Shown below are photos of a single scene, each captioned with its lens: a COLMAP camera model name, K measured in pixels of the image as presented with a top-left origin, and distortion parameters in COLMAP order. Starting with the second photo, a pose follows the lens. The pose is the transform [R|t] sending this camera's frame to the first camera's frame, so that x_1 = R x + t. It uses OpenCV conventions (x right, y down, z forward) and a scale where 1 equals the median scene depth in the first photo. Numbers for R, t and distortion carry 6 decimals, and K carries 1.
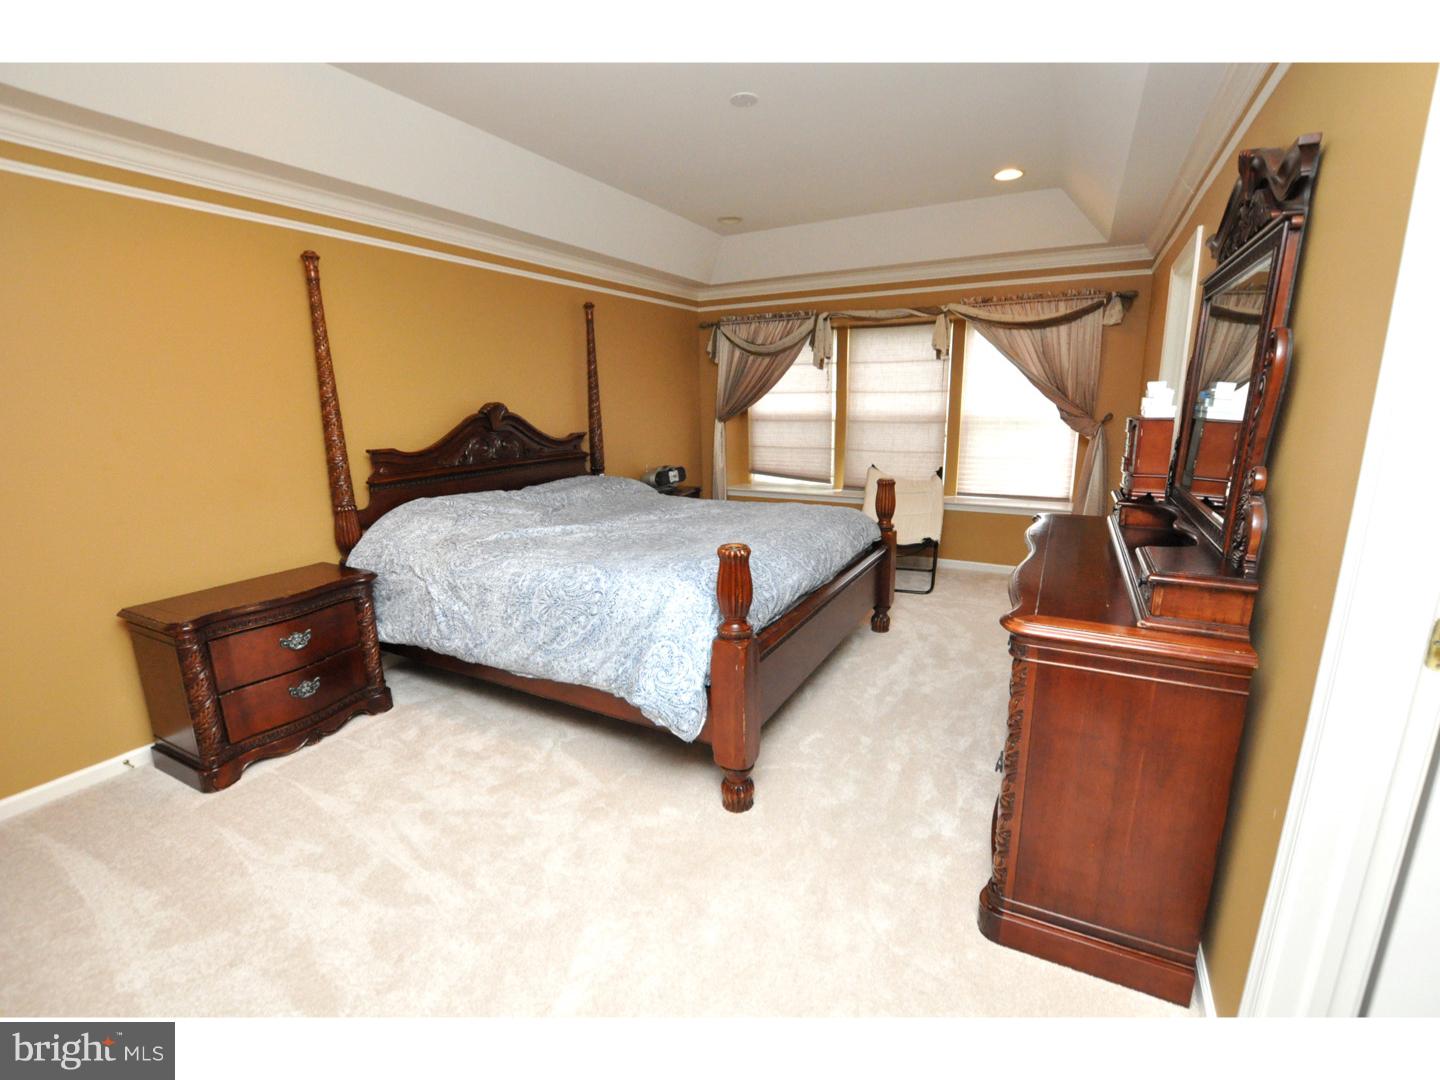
lens RADIAL K [[625.9, 0, 728.8], [0, 625.9, 540.6], [0, 0, 1]] dist [-0.029094, 0.002140]
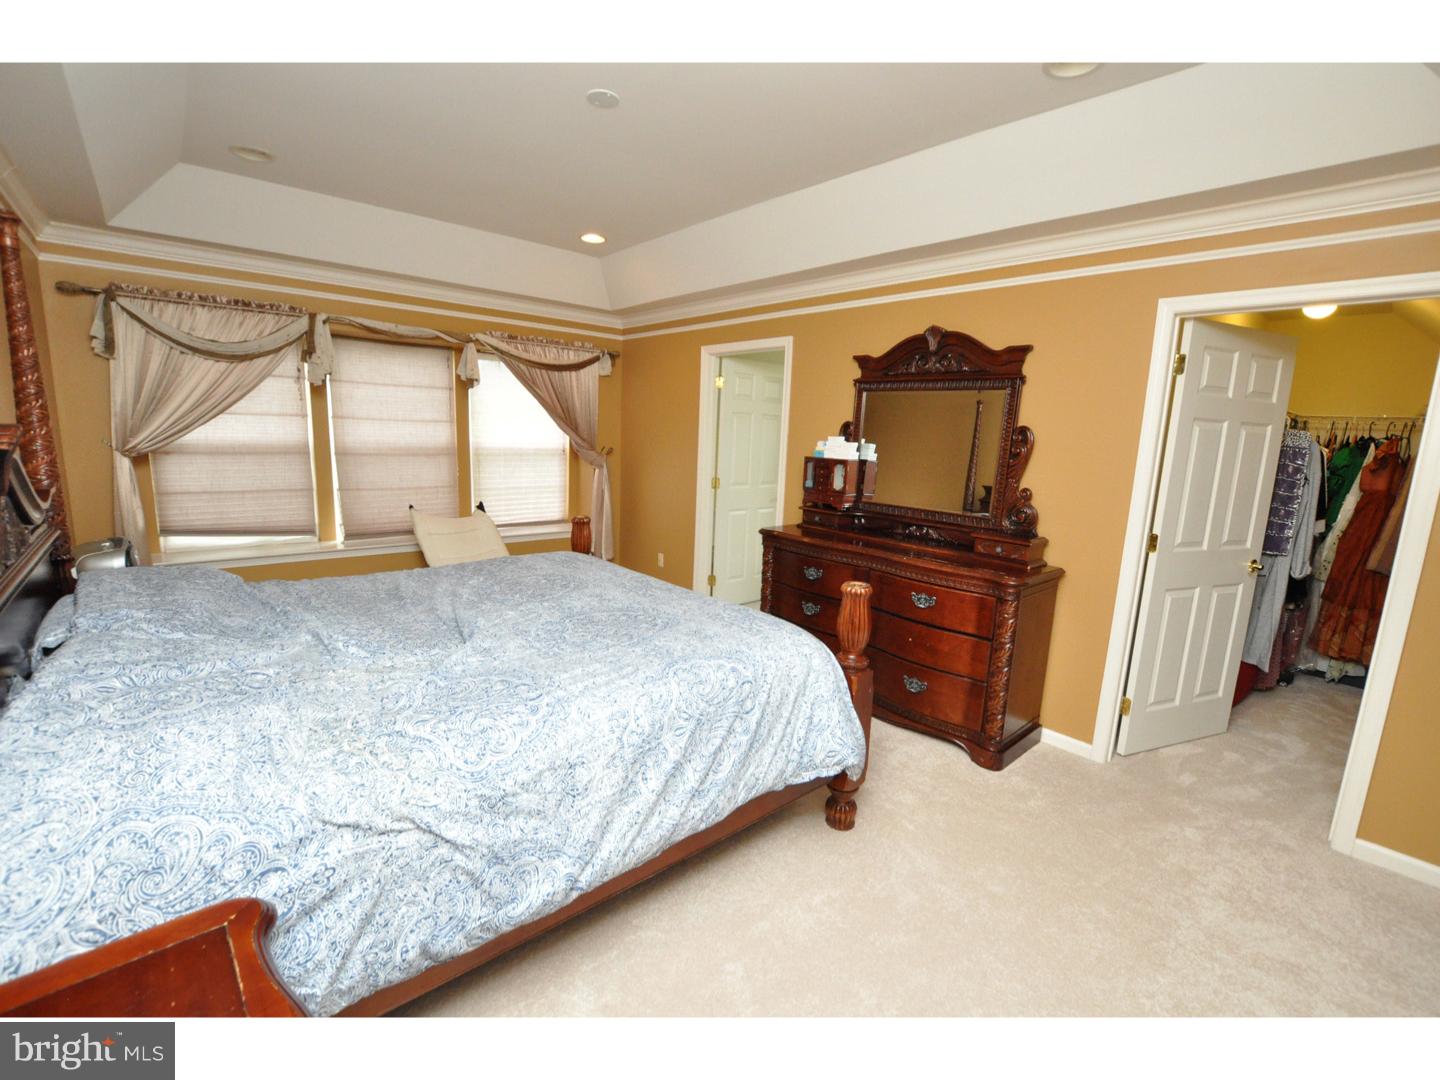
lens RADIAL K [[625.9, 0, 717.4], [0, 625.9, 547.5], [0, 0, 1]] dist [-0.029094, 0.002140]
pose [[0.353961, -0.144983, 0.923954, -0.409006], [0.162592, 0.982407, 0.091868, -0.074519], [-0.921019, 0.117710, 0.371307, 0.305390]]
